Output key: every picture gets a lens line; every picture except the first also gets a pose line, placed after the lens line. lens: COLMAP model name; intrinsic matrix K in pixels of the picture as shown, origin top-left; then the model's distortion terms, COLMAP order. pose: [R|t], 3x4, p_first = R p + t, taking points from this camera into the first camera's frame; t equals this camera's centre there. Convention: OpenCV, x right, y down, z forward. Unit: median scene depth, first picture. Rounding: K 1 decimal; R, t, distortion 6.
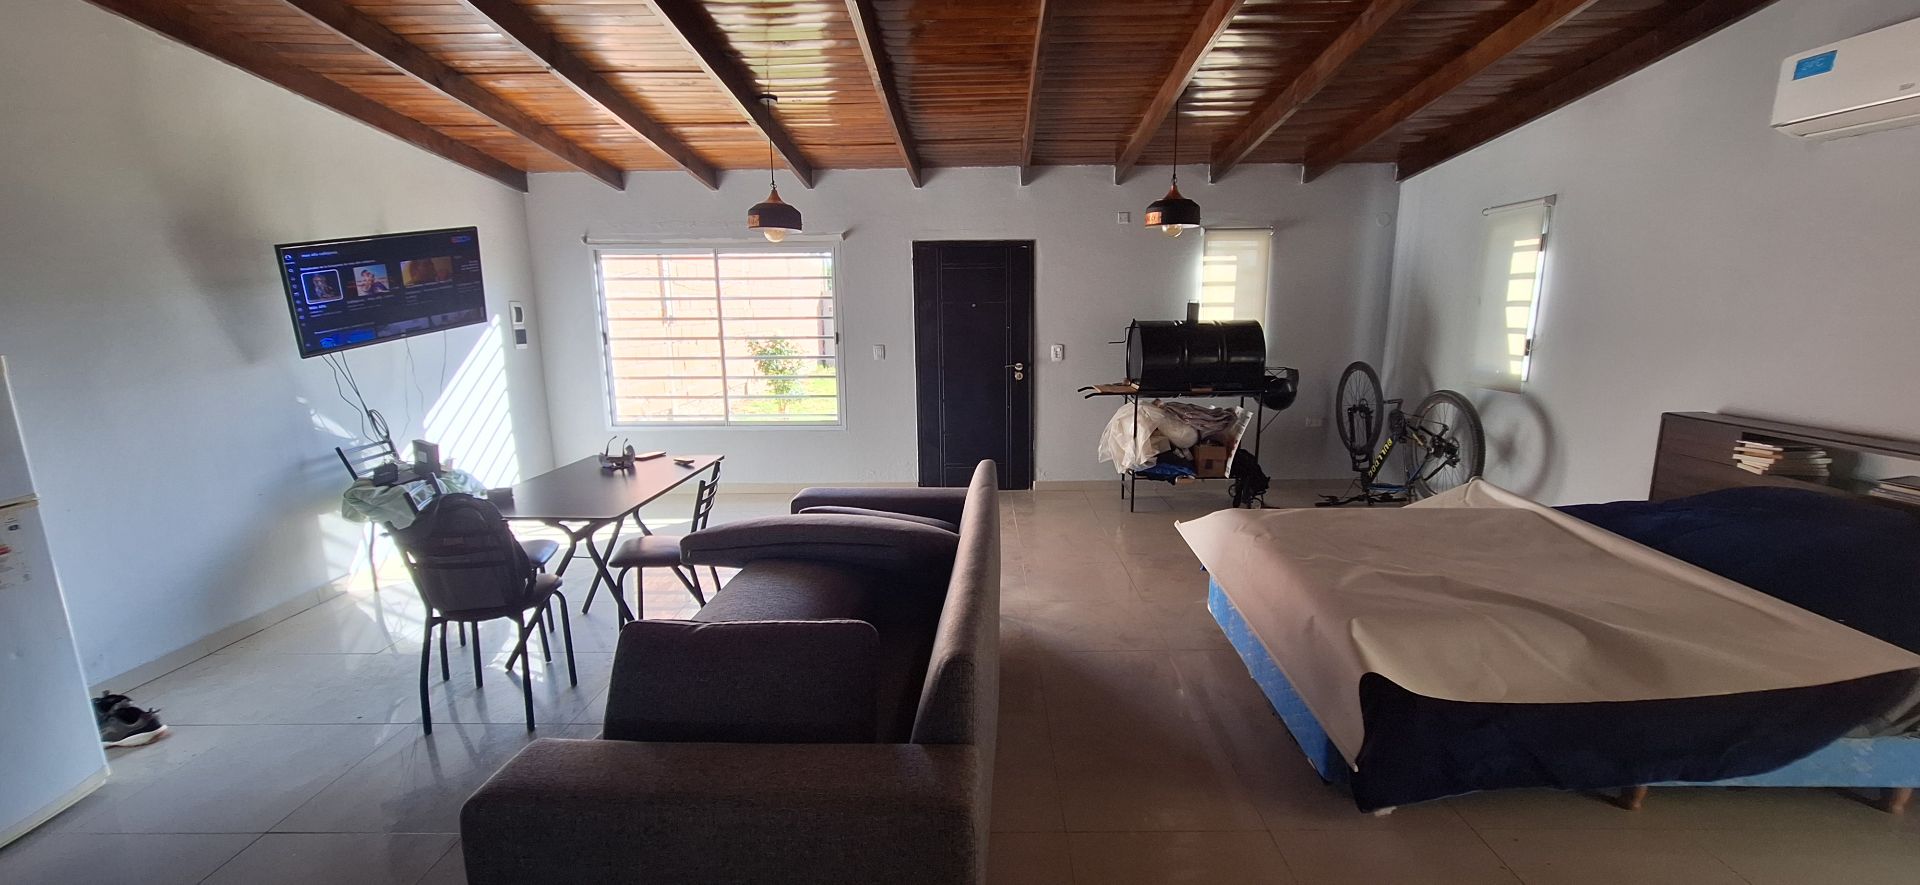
lens RADIAL K [[771.8, 0, 960.0], [0, 771.8, 442.5], [0, 0, 1]] dist [-0.000730, -0.000052]
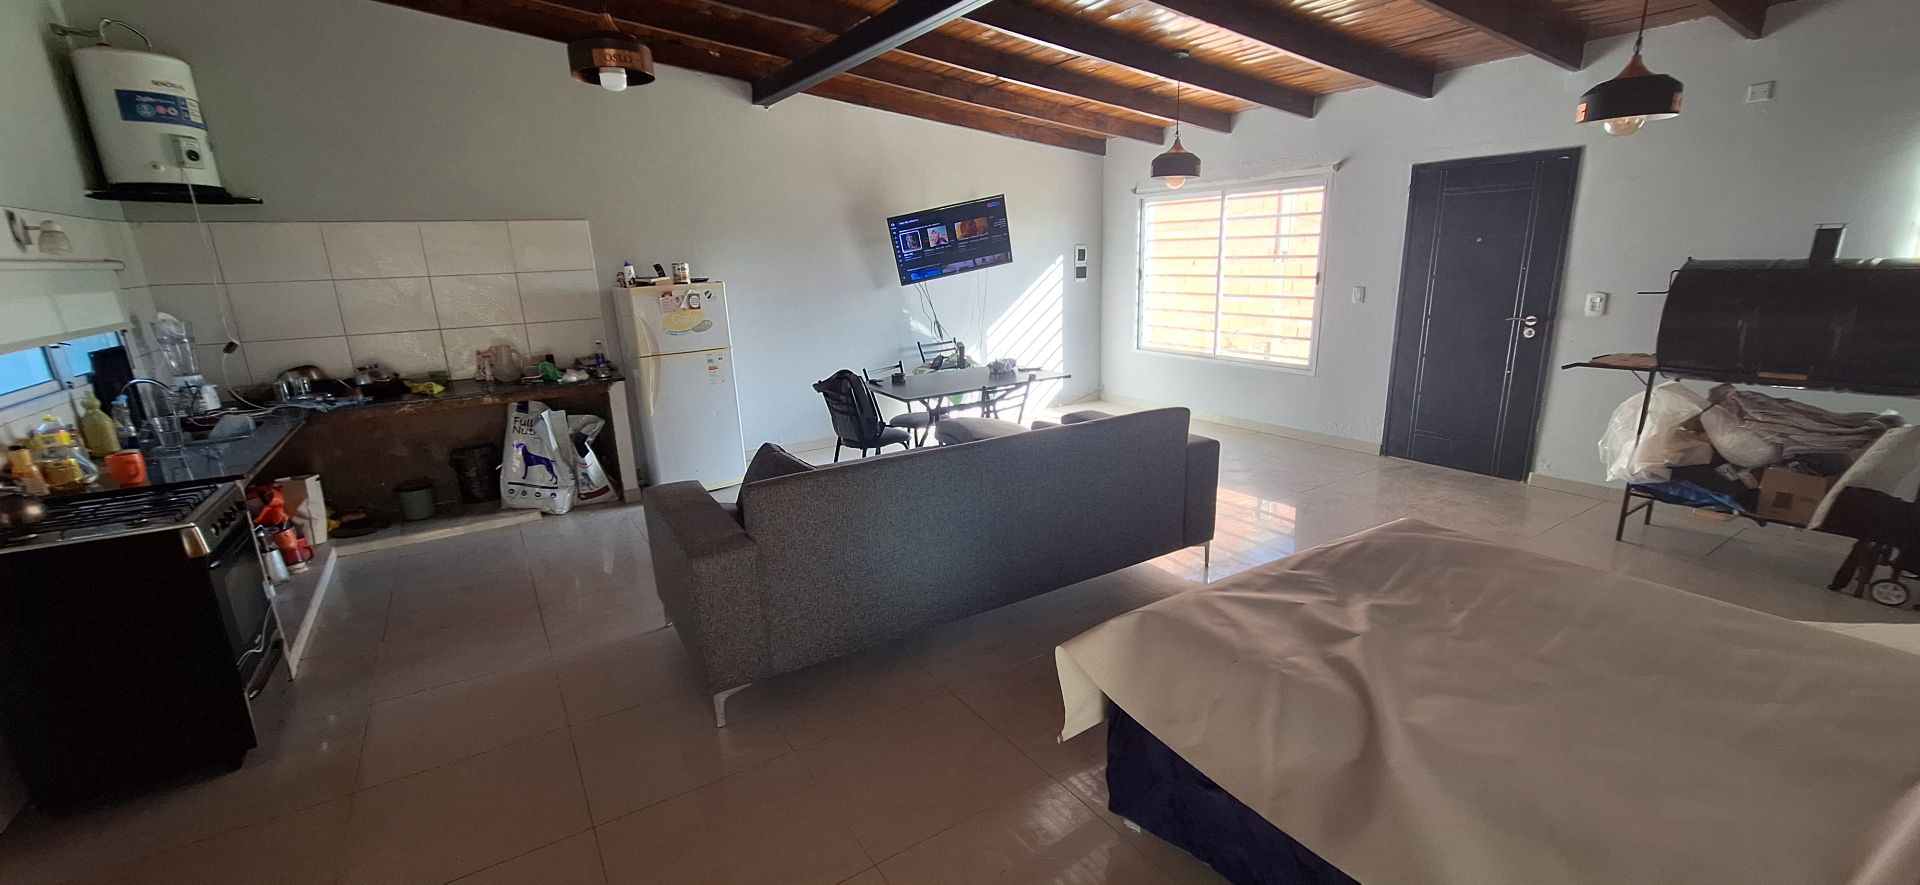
lens RADIAL K [[762.9, 0, 973.7], [0, 762.9, 438.2], [0, 0, 1]] dist [0.000830, 0.000144]
pose [[0.563555, 0.188025, -0.804395, 0.547096], [-0.118919, 0.982075, 0.146243, -0.040232], [0.817474, 0.013242, 0.575813, 0.162478]]
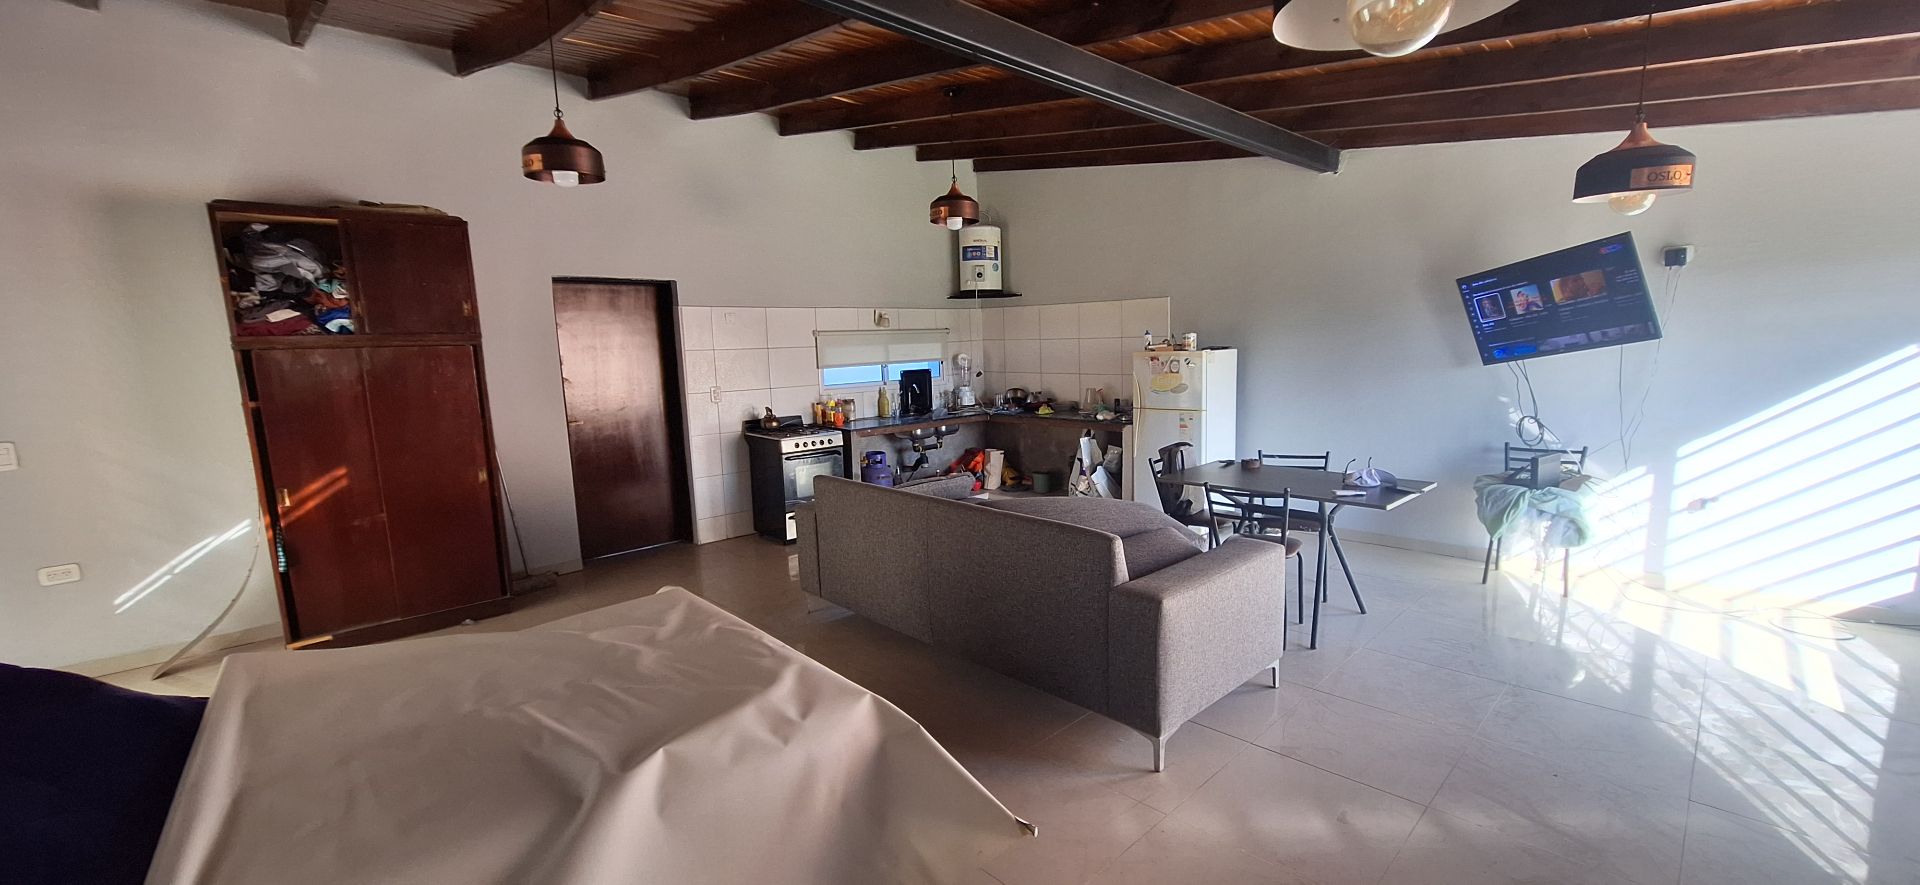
lens RADIAL K [[762.9, 0, 973.7], [0, 762.9, 438.2], [0, 0, 1]] dist [0.000830, 0.000144]
pose [[-0.687259, 0.125548, -0.715481, 0.542696], [-0.093768, 0.961378, 0.258766, -0.210078], [0.720335, 0.244928, -0.648944, 1.091969]]
